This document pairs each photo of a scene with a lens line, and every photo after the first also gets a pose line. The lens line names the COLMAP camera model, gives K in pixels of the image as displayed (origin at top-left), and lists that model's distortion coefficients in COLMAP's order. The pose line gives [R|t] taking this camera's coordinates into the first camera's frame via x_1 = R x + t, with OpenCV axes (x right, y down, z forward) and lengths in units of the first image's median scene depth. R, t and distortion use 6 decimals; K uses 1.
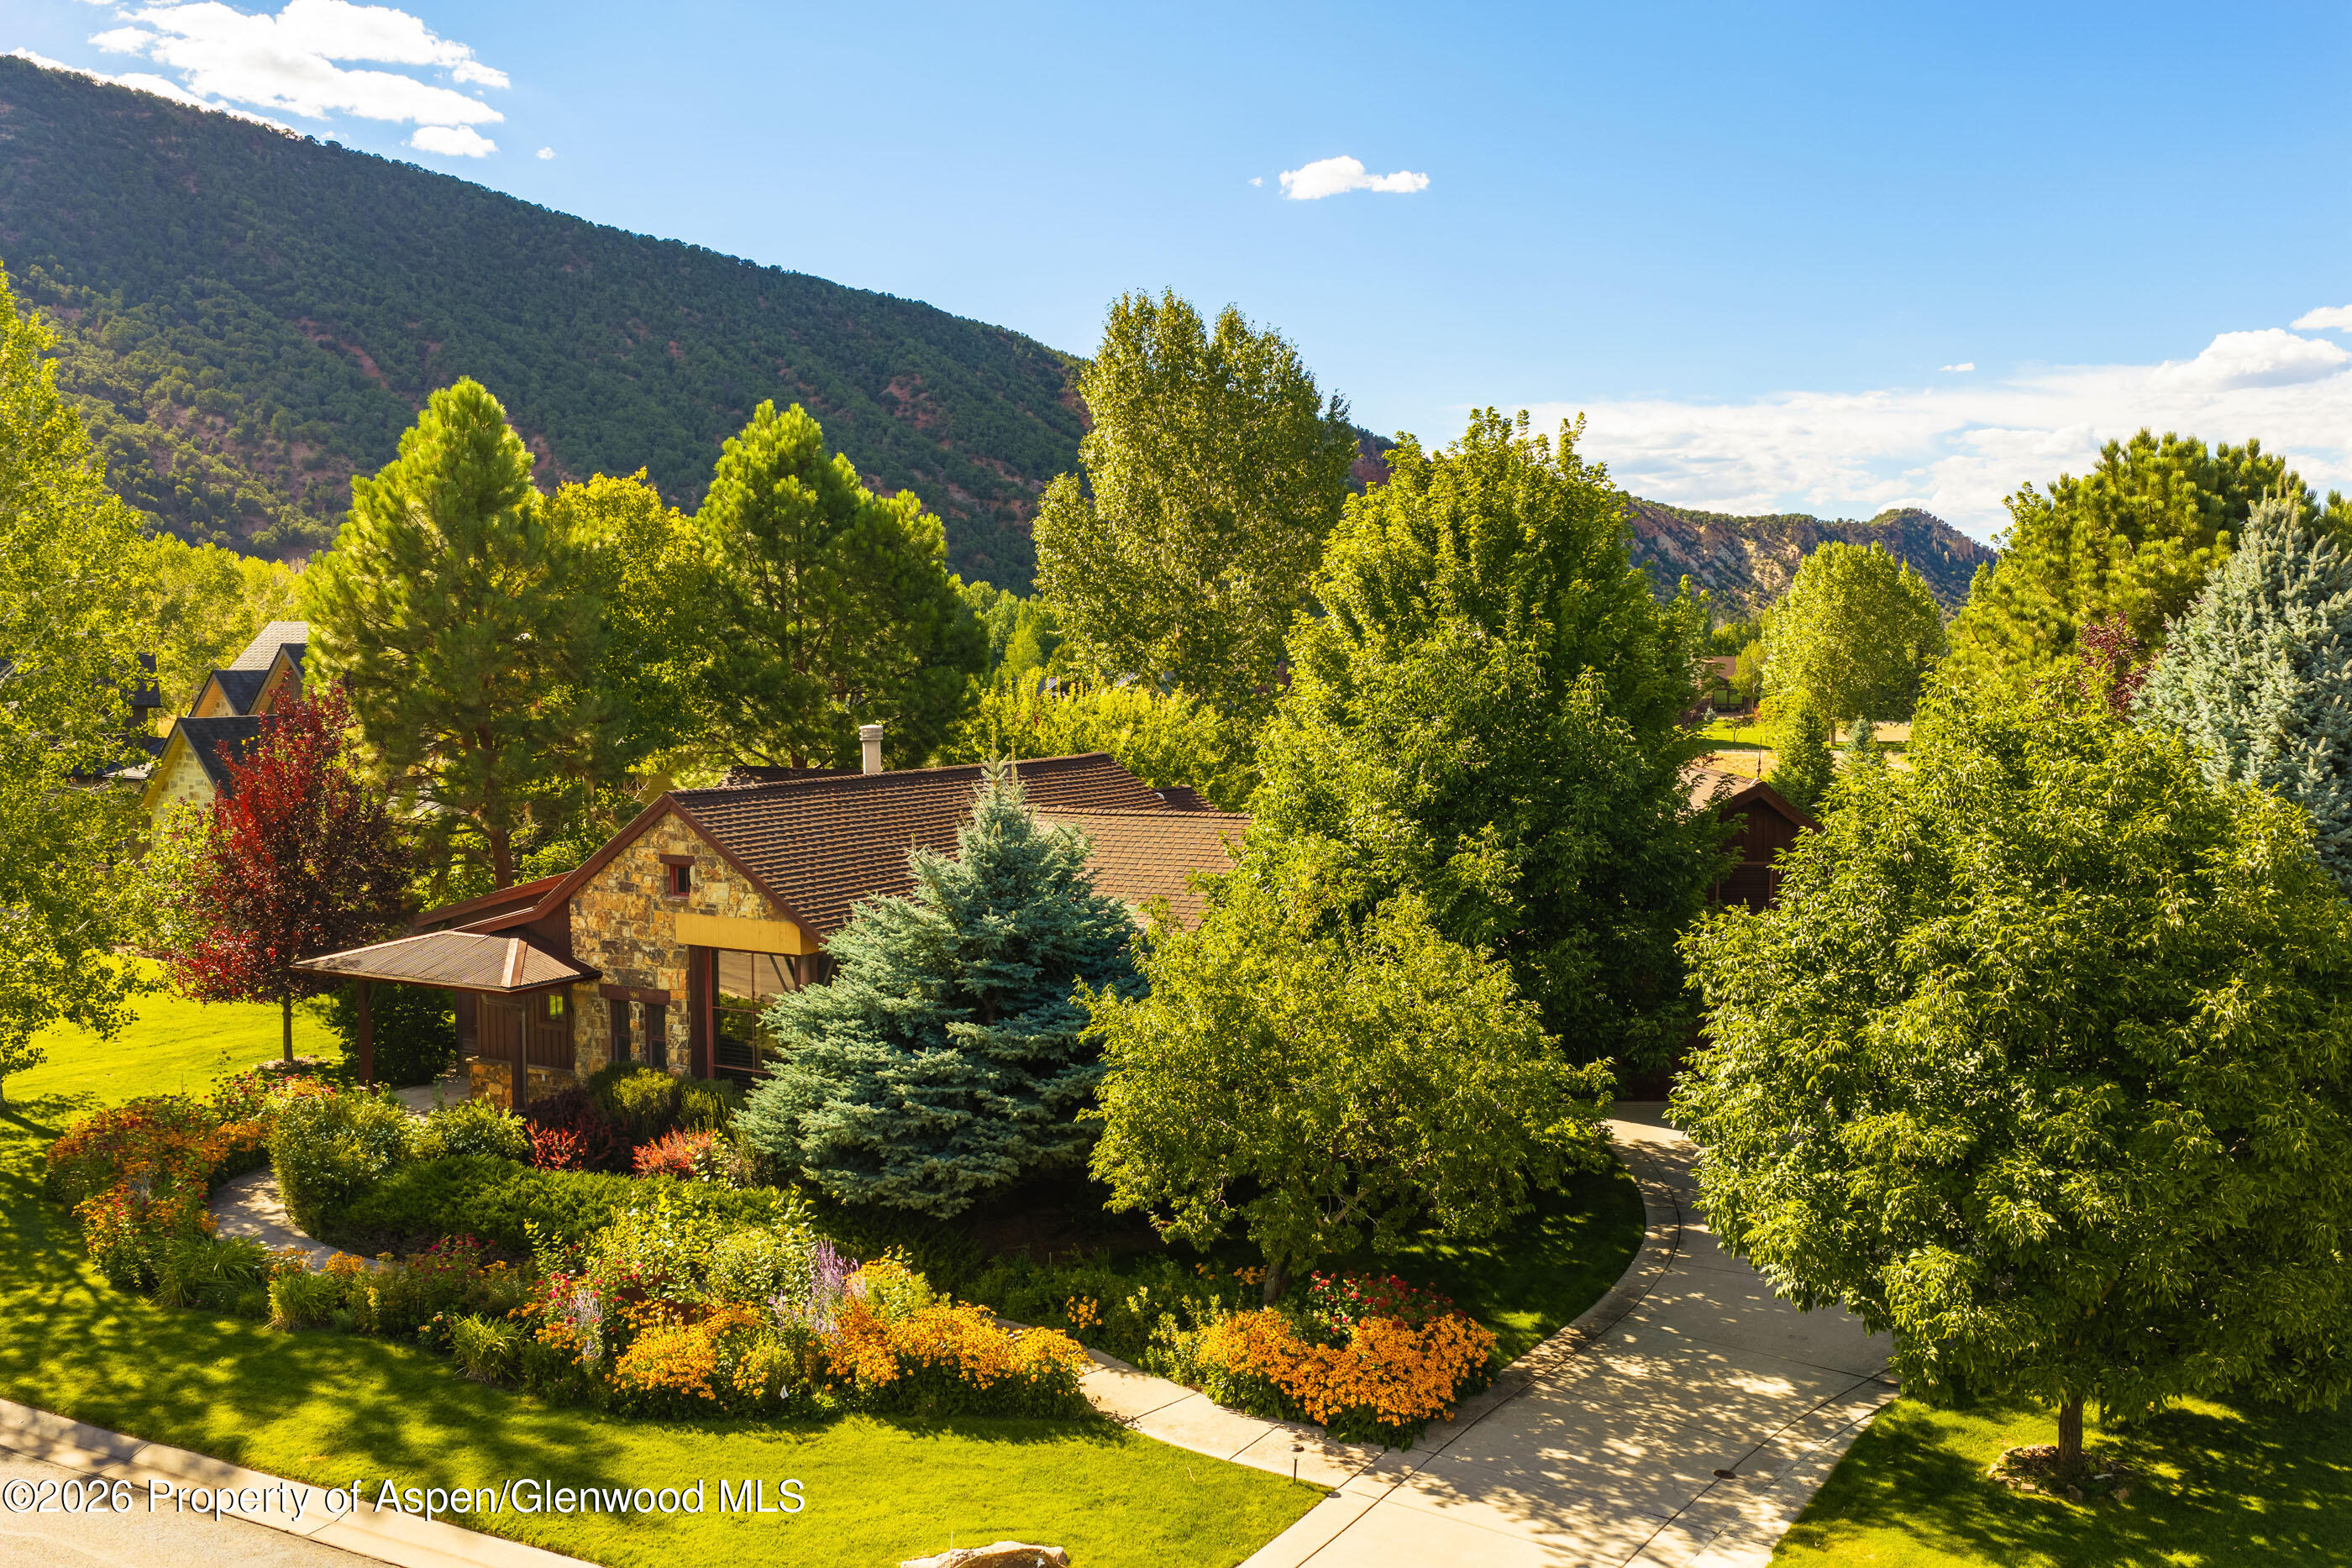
lens RADIAL K [[1959.3, 0, 1175.2], [0, 1959.3, 783.7], [0, 0, 1]] dist [0.023261, -0.029978]
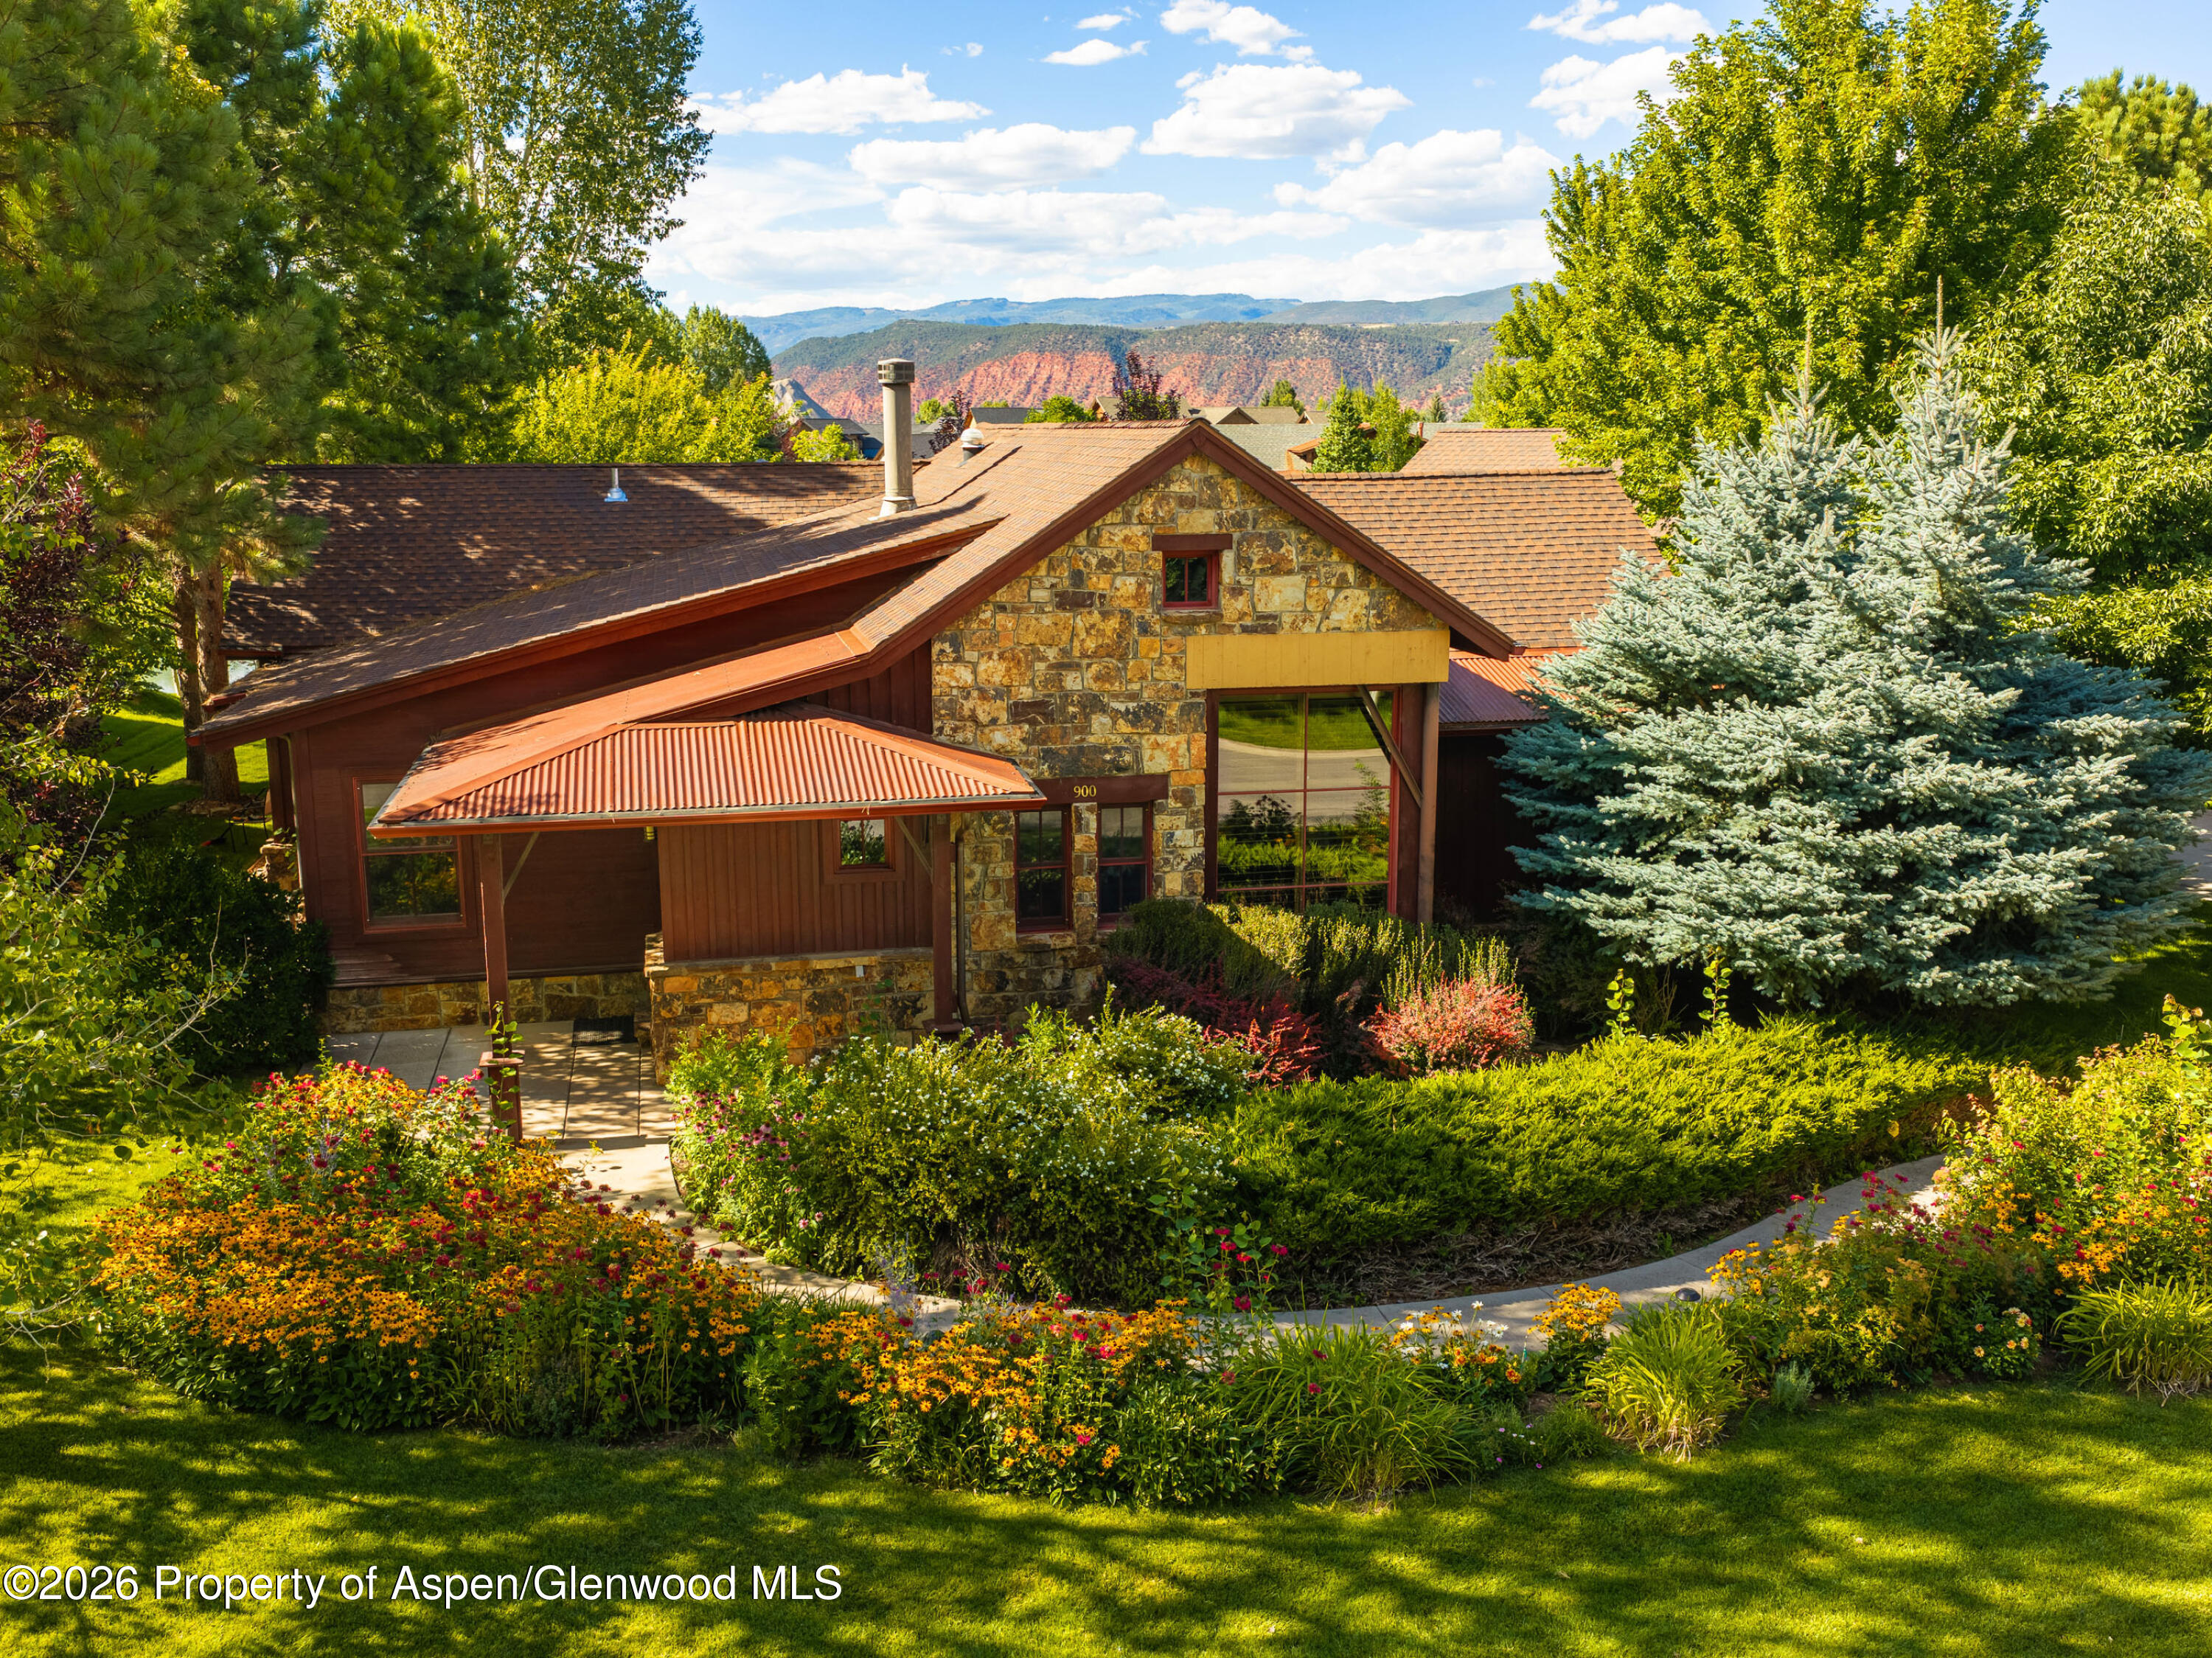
lens RADIAL K [[2070.6, 0, 1106.3], [0, 2070.6, 832.0], [0, 0, 1]] dist [0.012781, 0.000000]
pose [[0.744505, -0.125847, 0.655648, -0.674450], [0.048468, 0.989670, 0.134924, 0.039221], [-0.665855, -0.068674, 0.742914, 0.556585]]
